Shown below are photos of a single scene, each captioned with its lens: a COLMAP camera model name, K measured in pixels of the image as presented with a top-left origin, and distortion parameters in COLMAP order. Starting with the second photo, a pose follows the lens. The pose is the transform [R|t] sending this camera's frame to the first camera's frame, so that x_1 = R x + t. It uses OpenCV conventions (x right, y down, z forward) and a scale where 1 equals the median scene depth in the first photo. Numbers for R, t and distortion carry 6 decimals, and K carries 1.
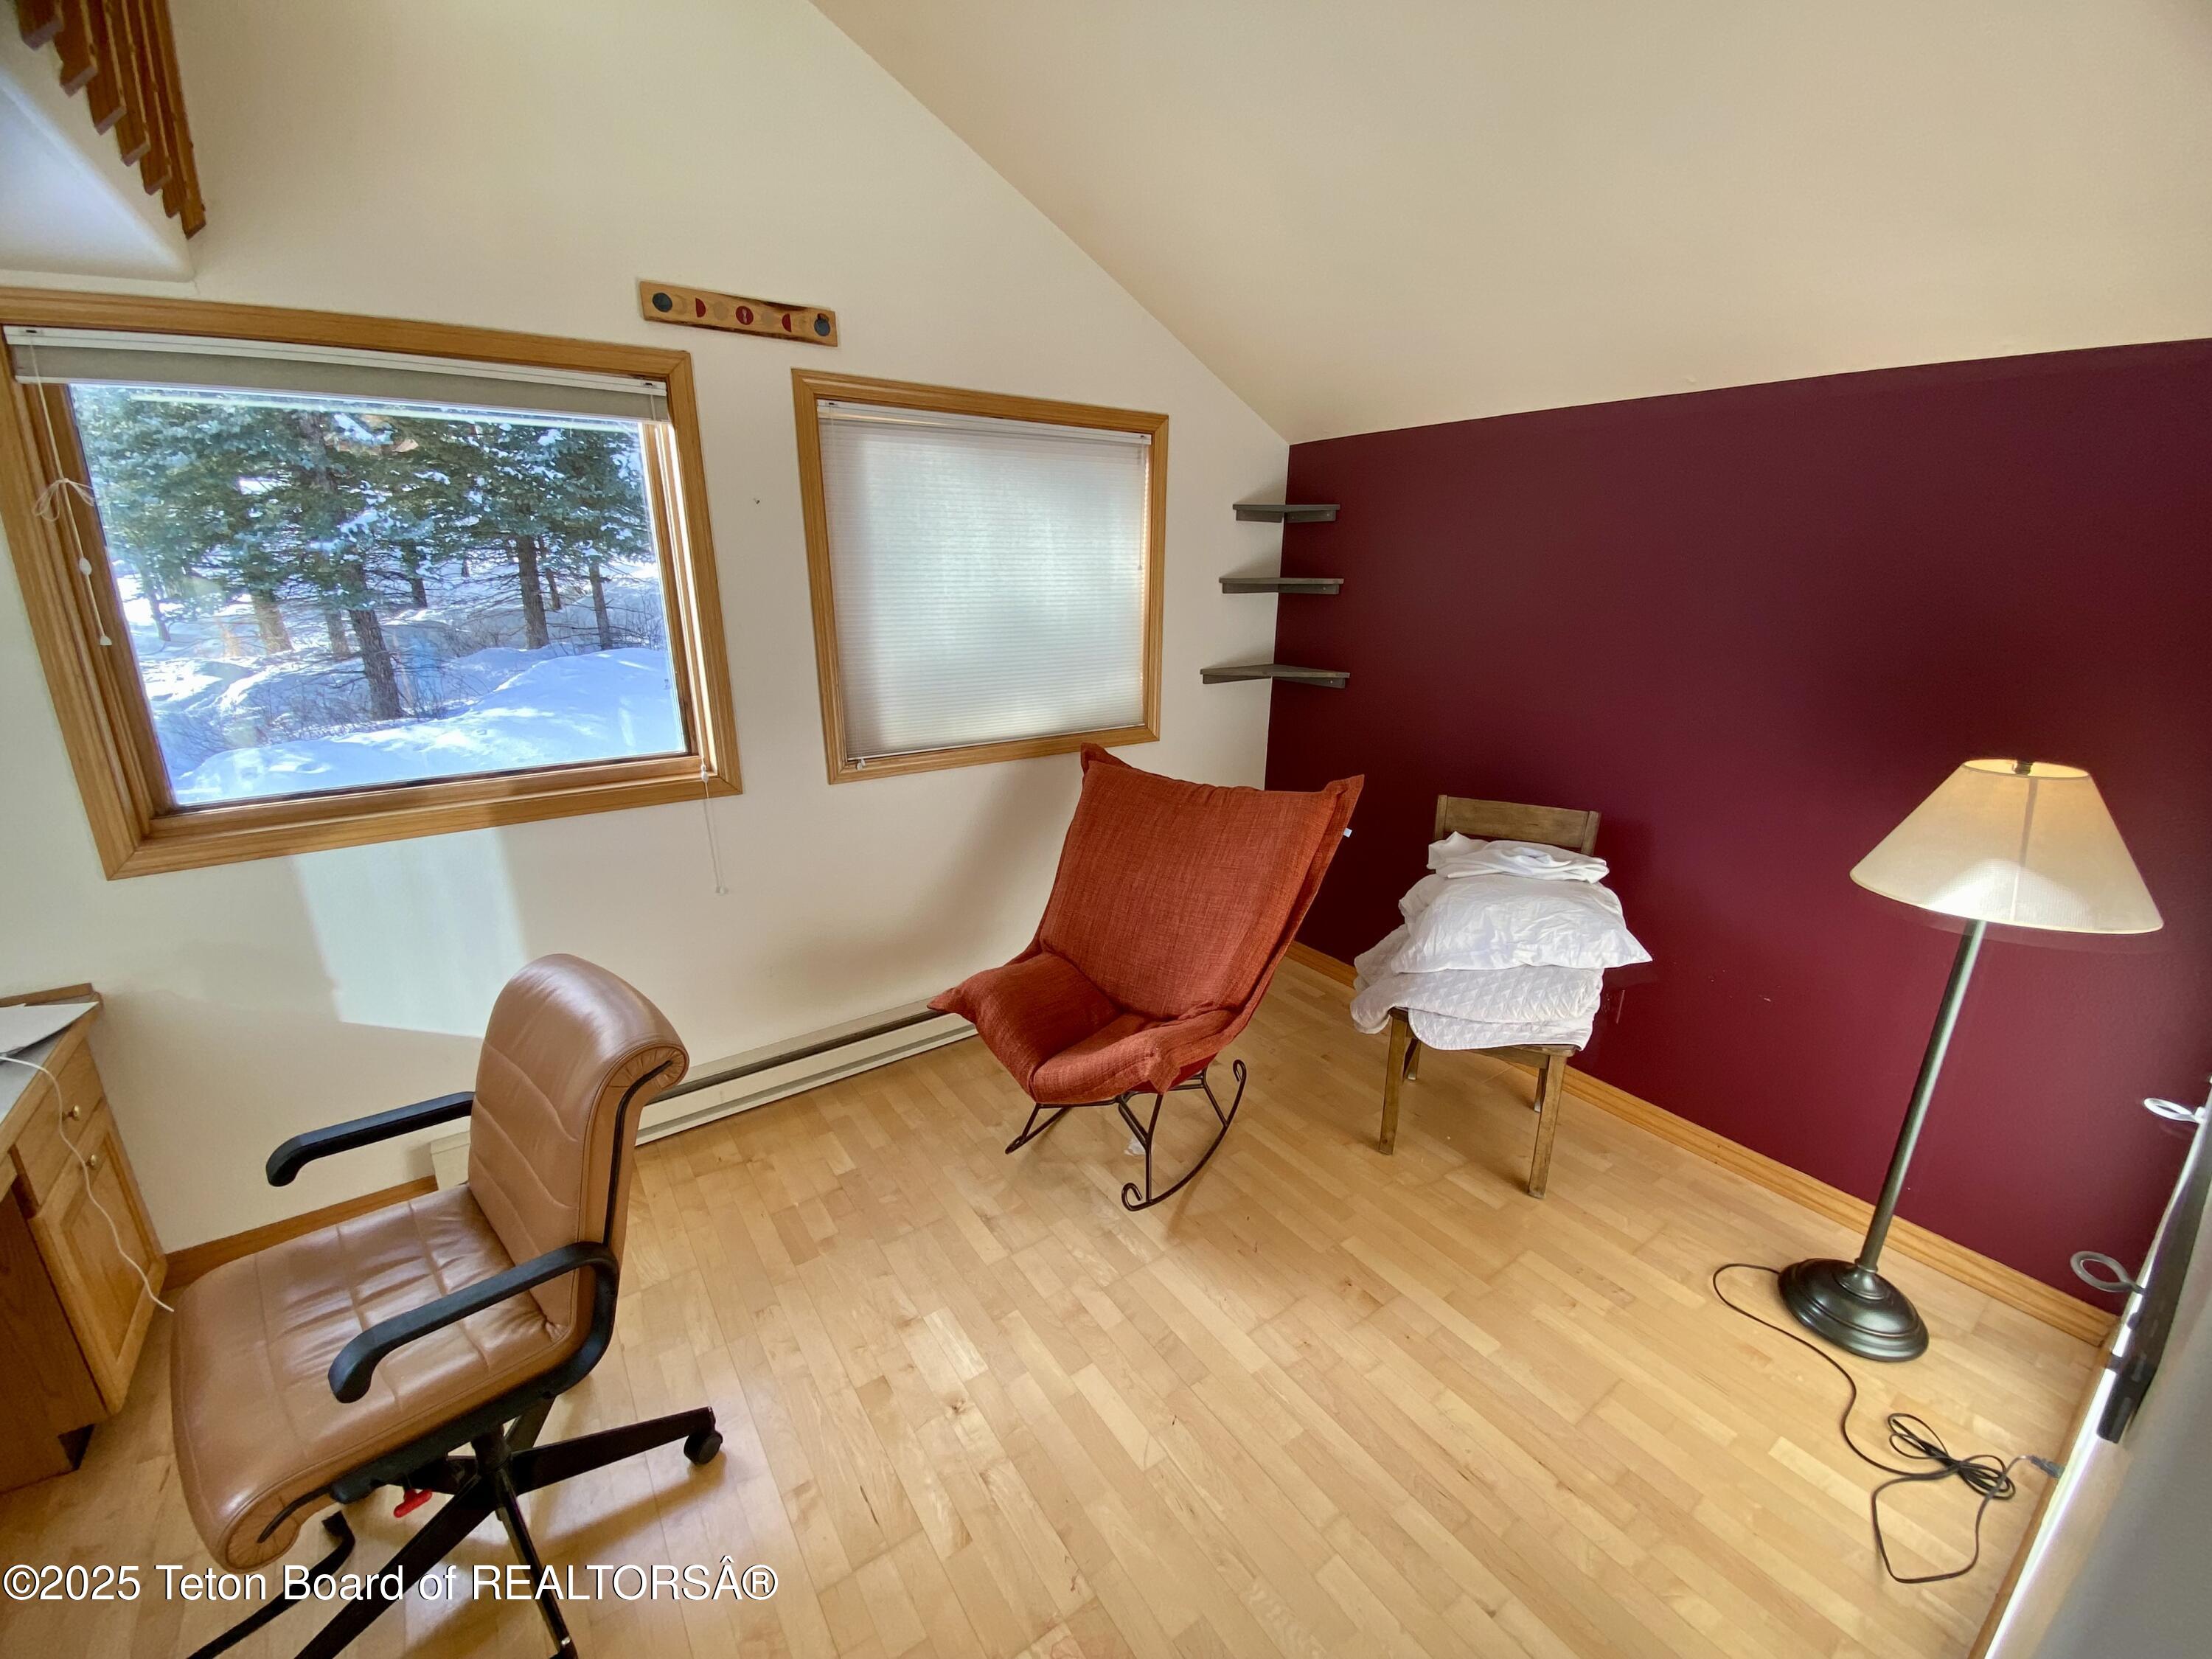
lens RADIAL K [[897.9, 0, 1116.6], [0, 897.9, 833.9], [0, 0, 1]] dist [0.011628, -0.015484]
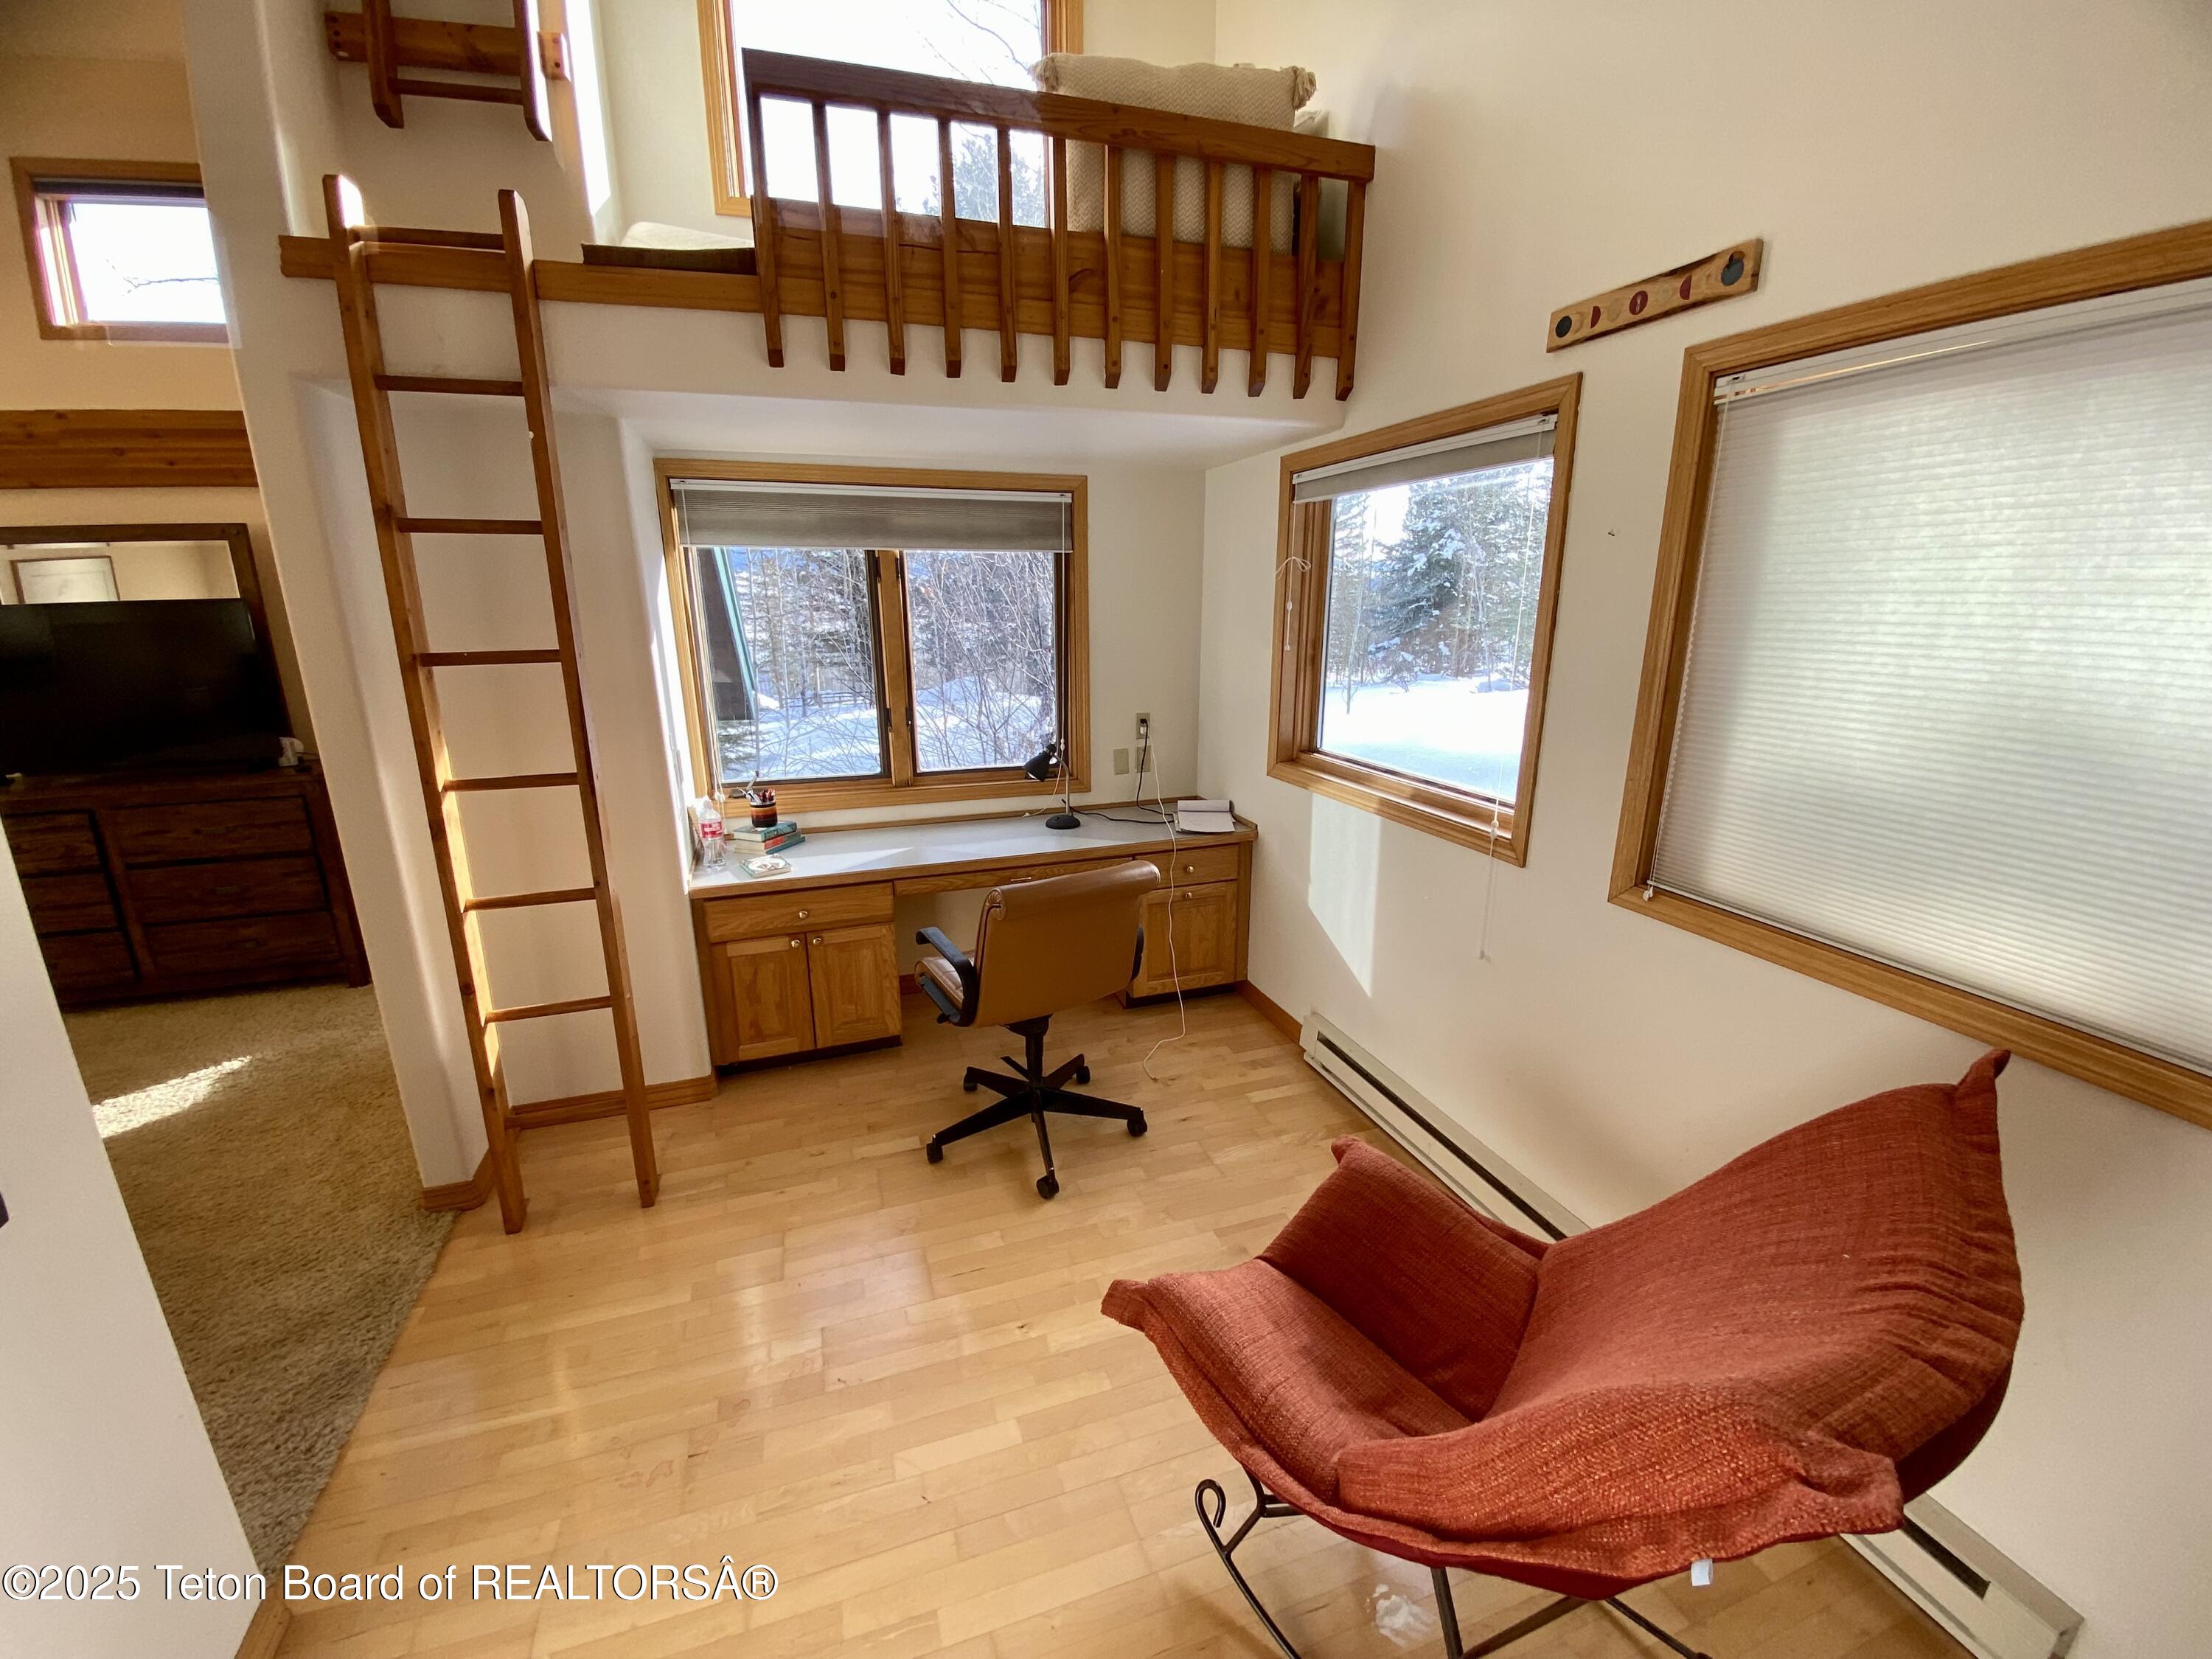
lens RADIAL K [[897.9, 0, 1087.2], [0, 897.9, 837.4], [0, 0, 1]] dist [0.011628, -0.015484]
pose [[-0.290608, 0.235287, -0.927463, 0.567107], [-0.288461, 0.902656, 0.319379, -0.252131], [0.912325, 0.360351, -0.194448, 0.852463]]
